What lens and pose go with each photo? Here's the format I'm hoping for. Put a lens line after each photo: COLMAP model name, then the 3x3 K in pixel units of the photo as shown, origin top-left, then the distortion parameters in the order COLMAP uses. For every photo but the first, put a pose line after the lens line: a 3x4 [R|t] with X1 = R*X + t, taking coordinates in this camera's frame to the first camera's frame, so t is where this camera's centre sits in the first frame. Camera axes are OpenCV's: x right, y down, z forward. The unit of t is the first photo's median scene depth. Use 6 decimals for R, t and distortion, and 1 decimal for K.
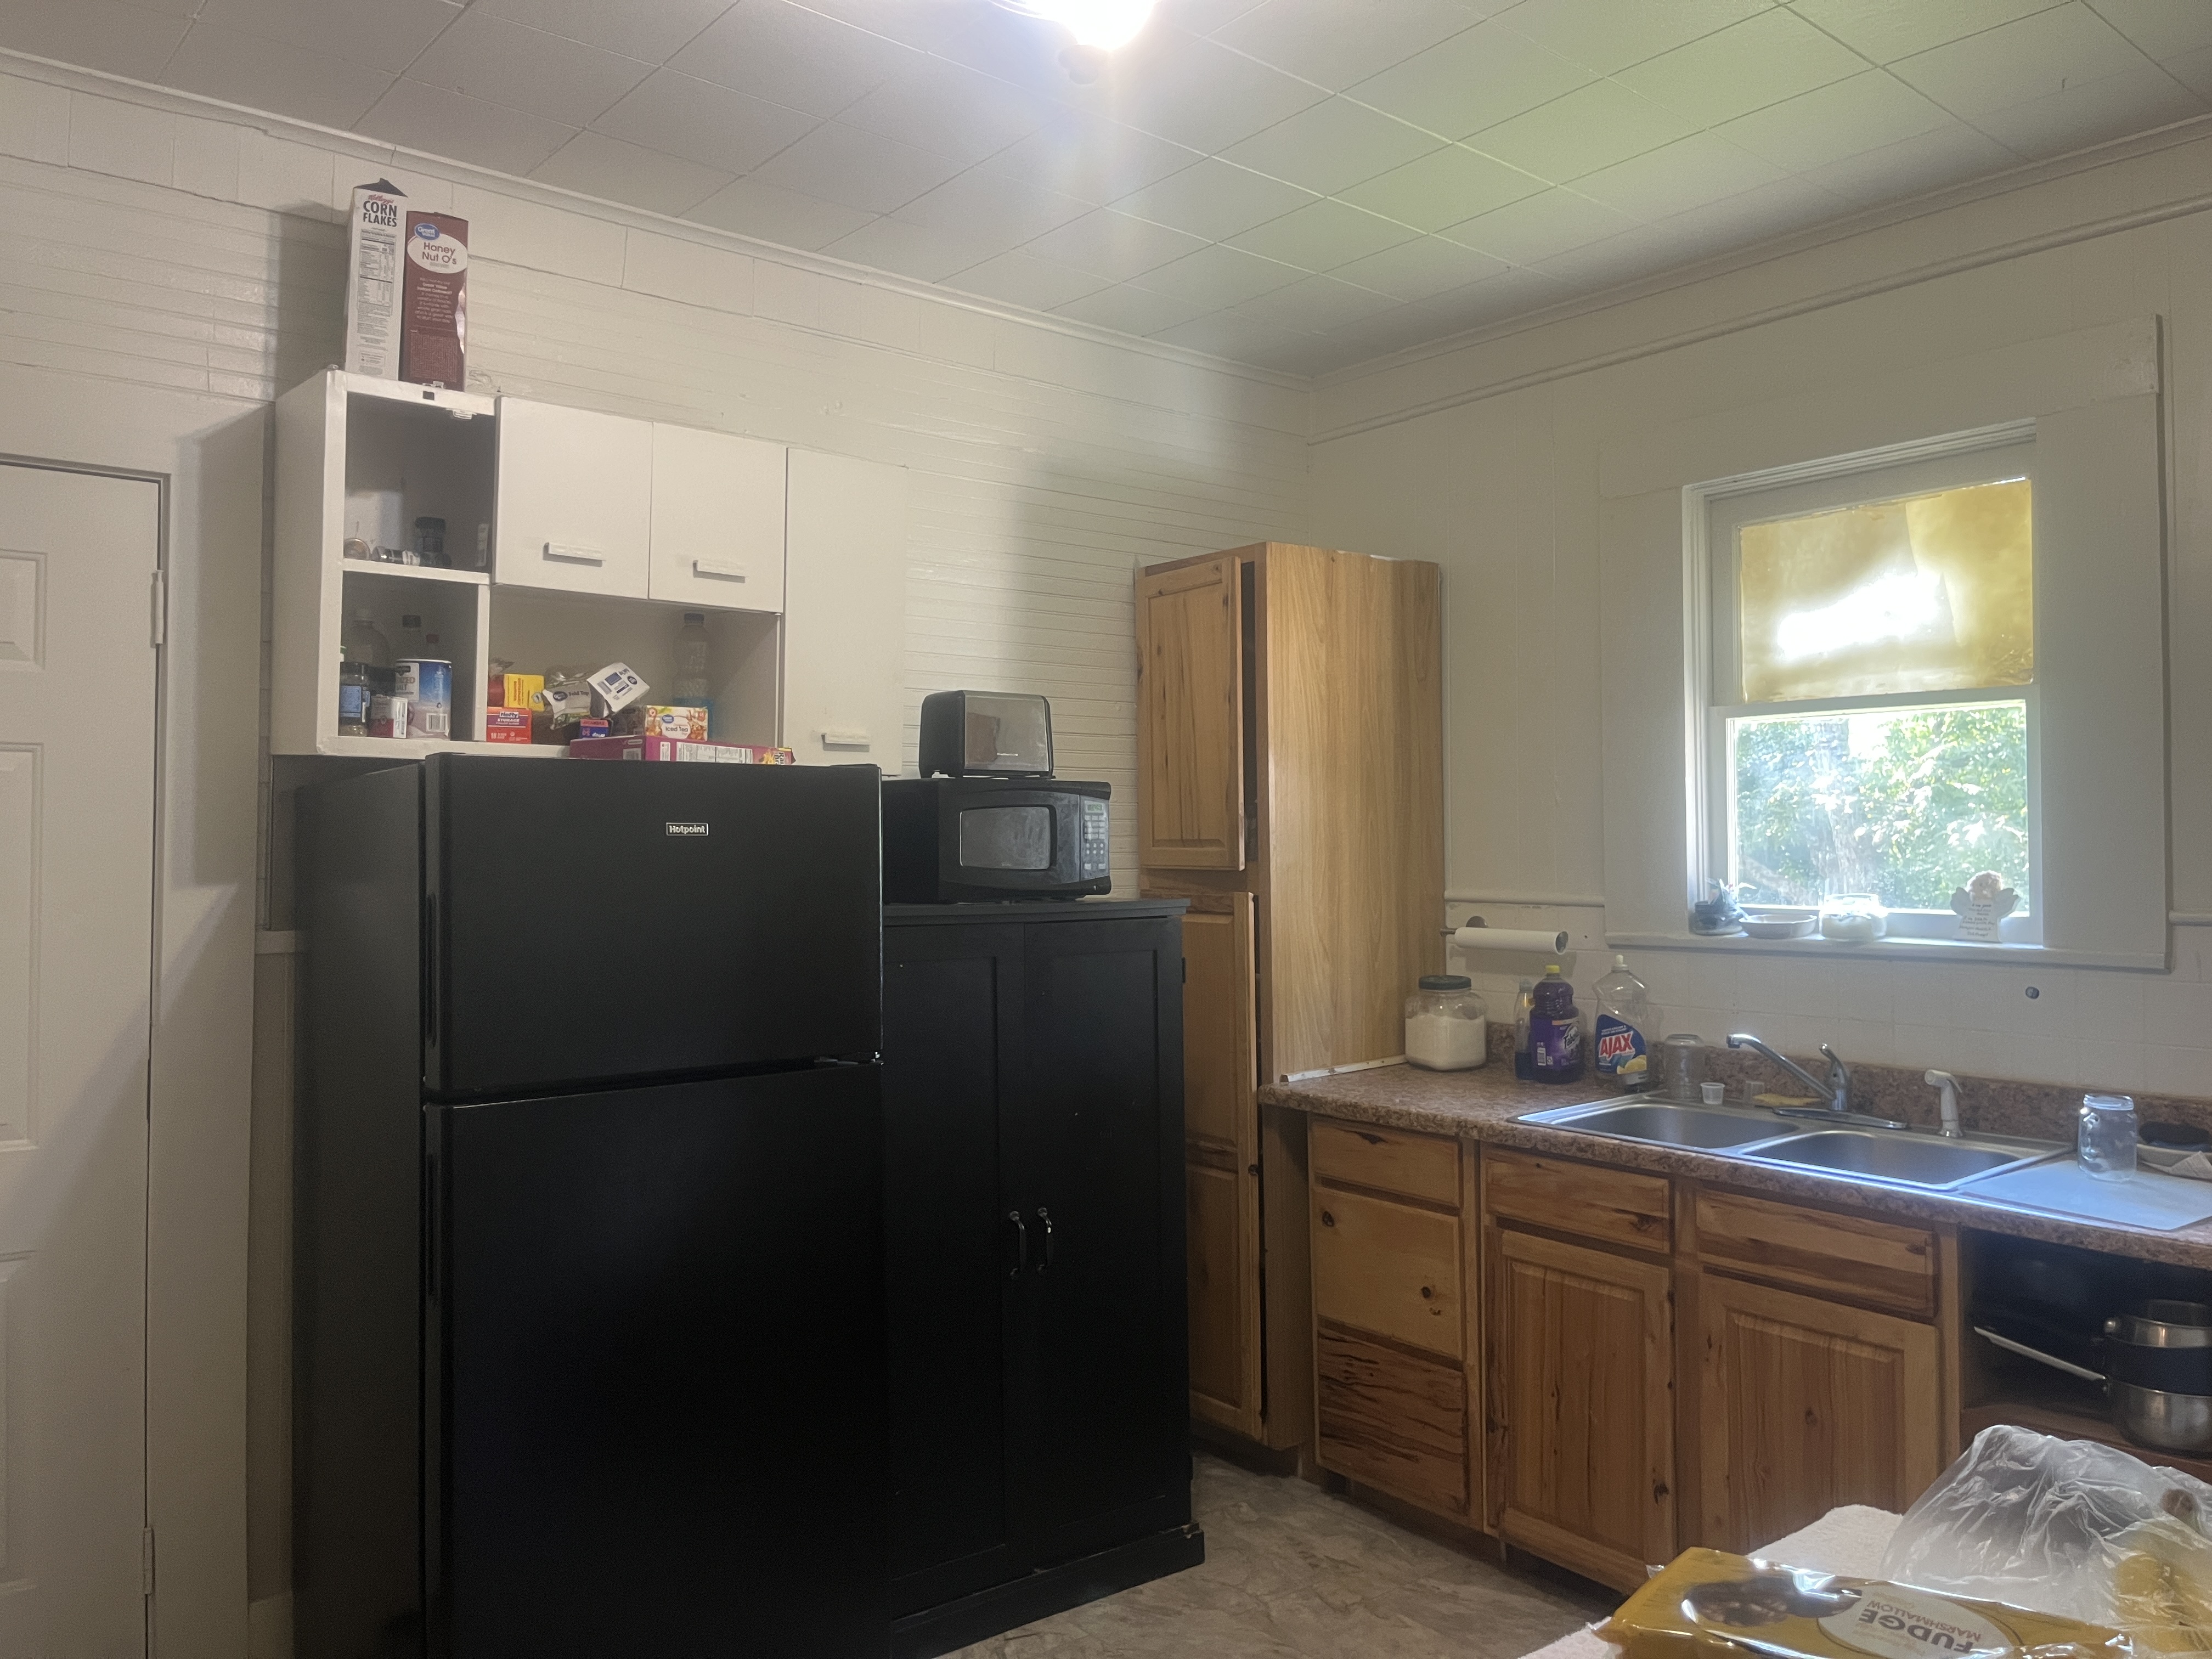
lens RADIAL K [[1663.6, 0, 1085.0], [0, 1663.6, 818.2], [0, 0, 1]] dist [0.060785, -0.073356]
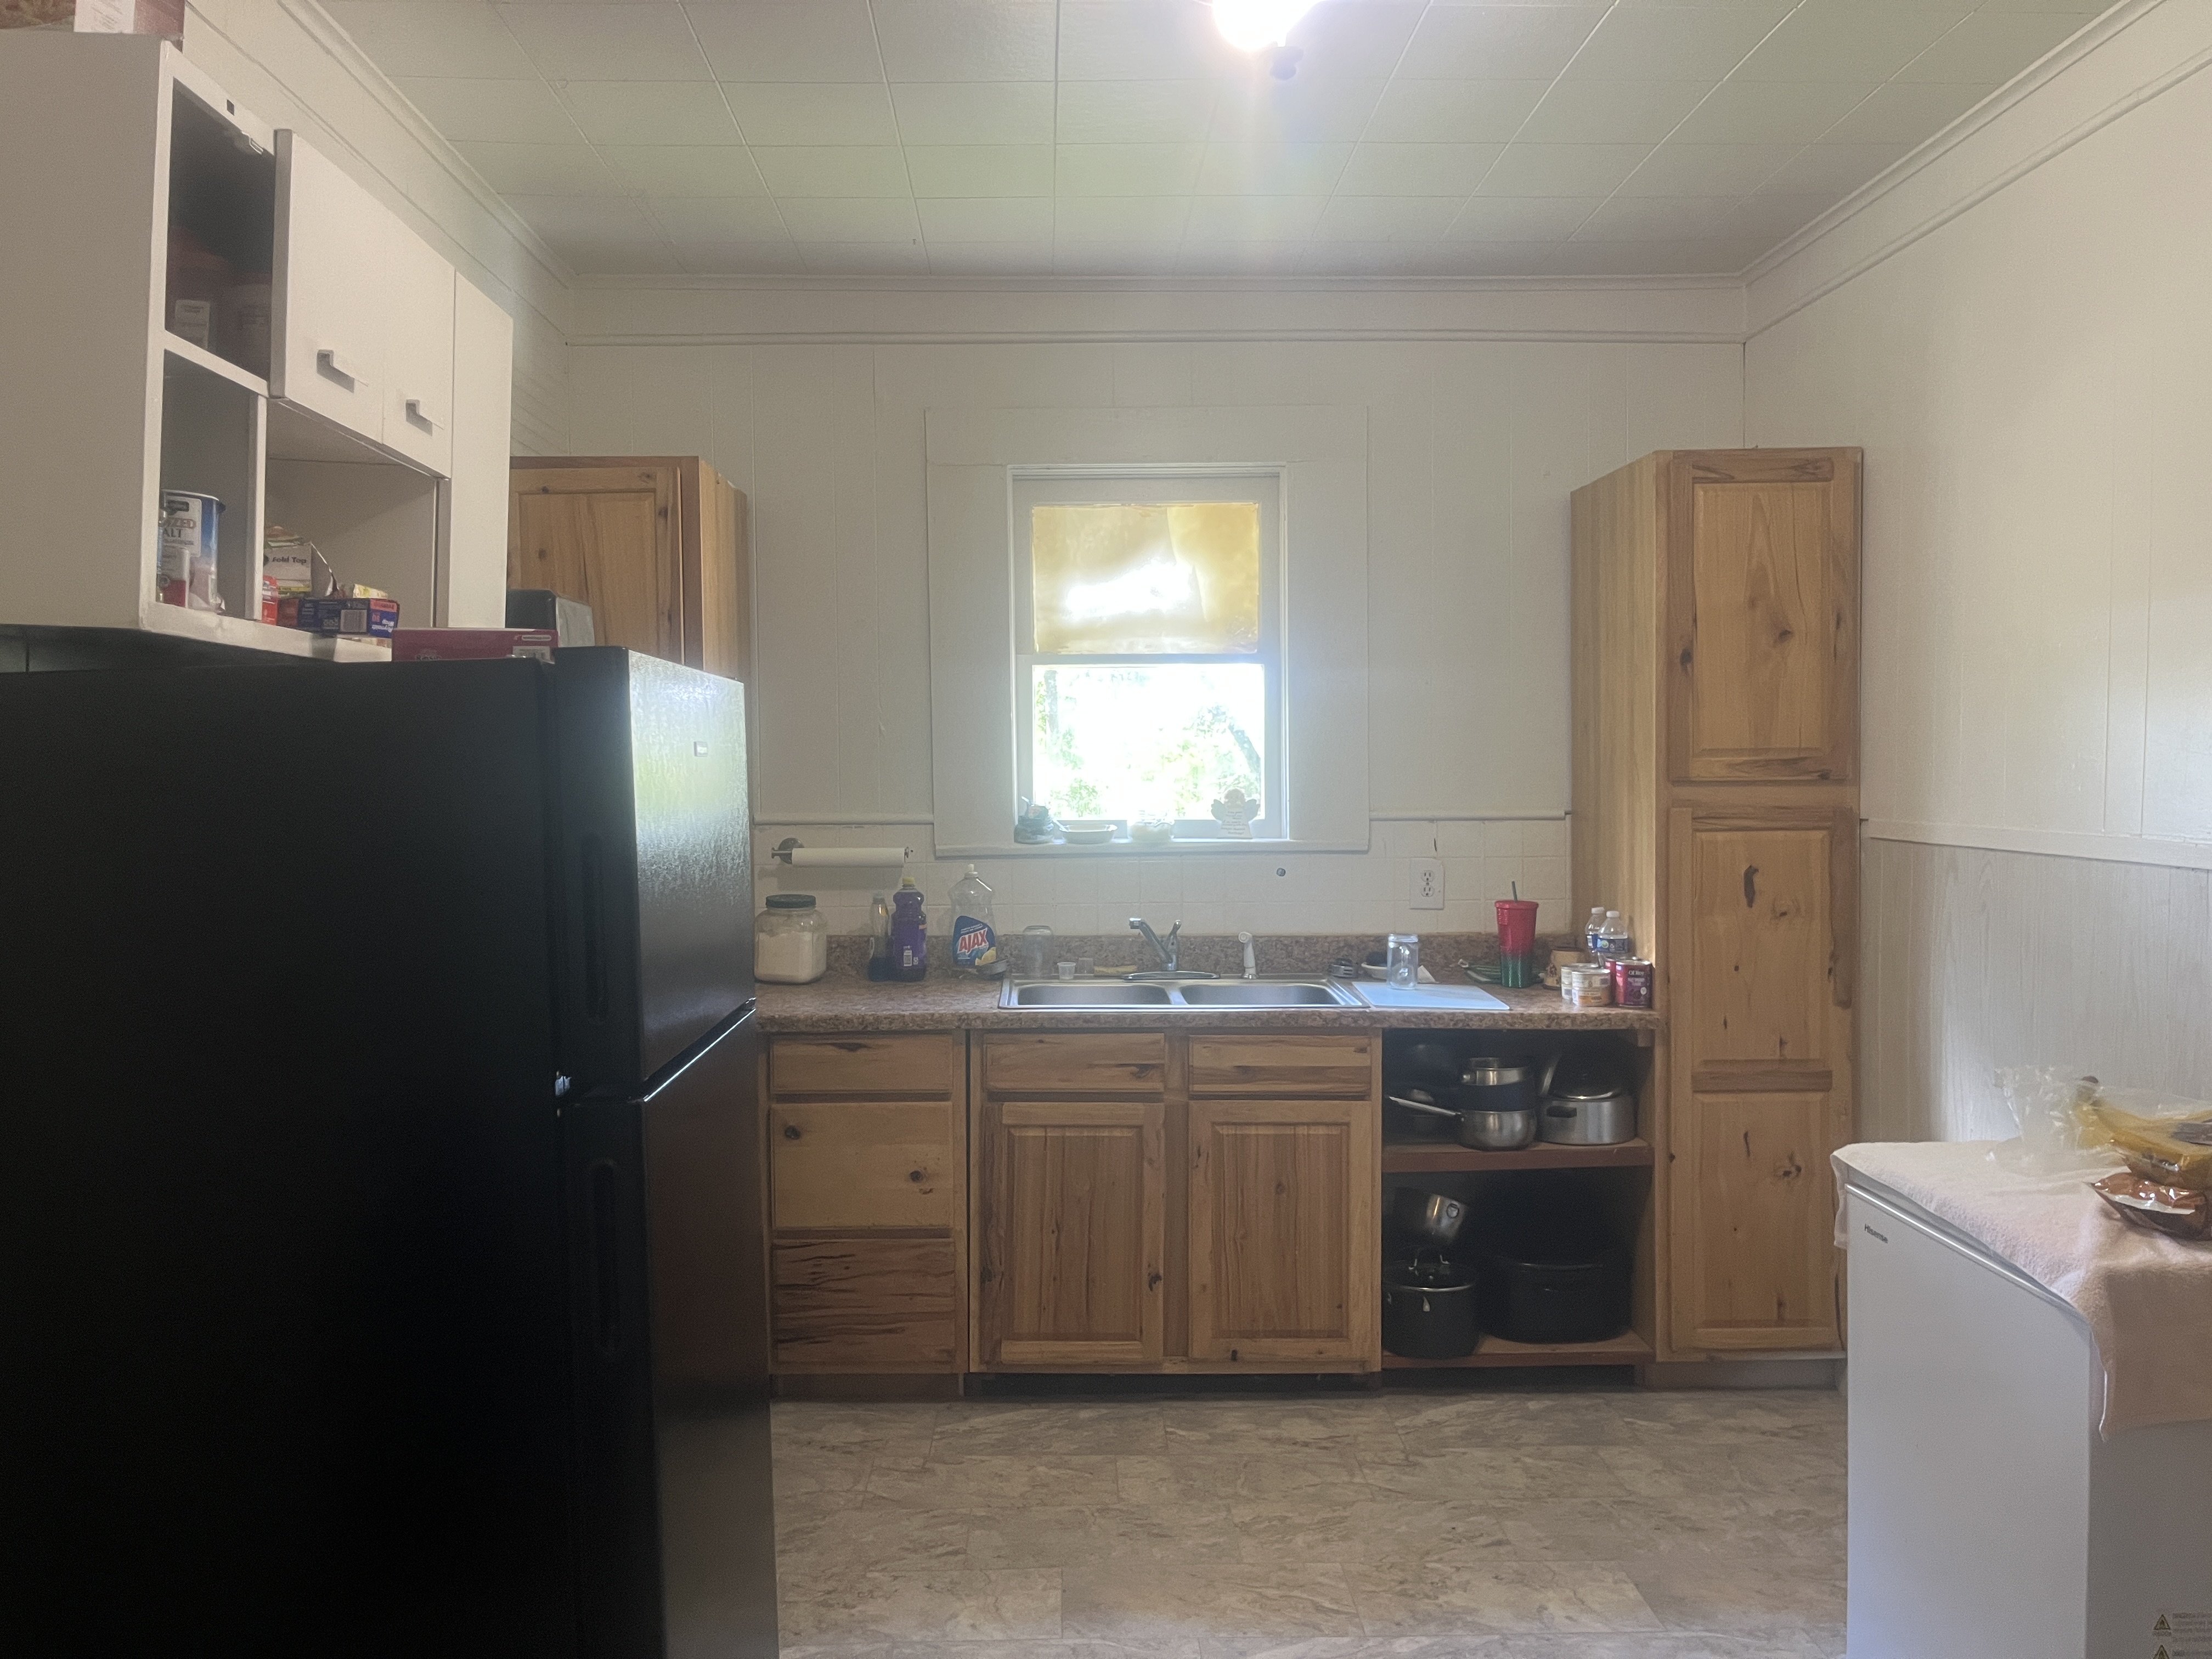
lens RADIAL K [[1663.6, 0, 1091.8], [0, 1663.6, 814.3], [0, 0, 1]] dist [0.060785, -0.073356]
pose [[0.616344, -0.022482, 0.787156, -0.592522], [-0.008615, 0.999340, 0.035288, 0.006207], [-0.787430, -0.028531, 0.615743, 0.244418]]
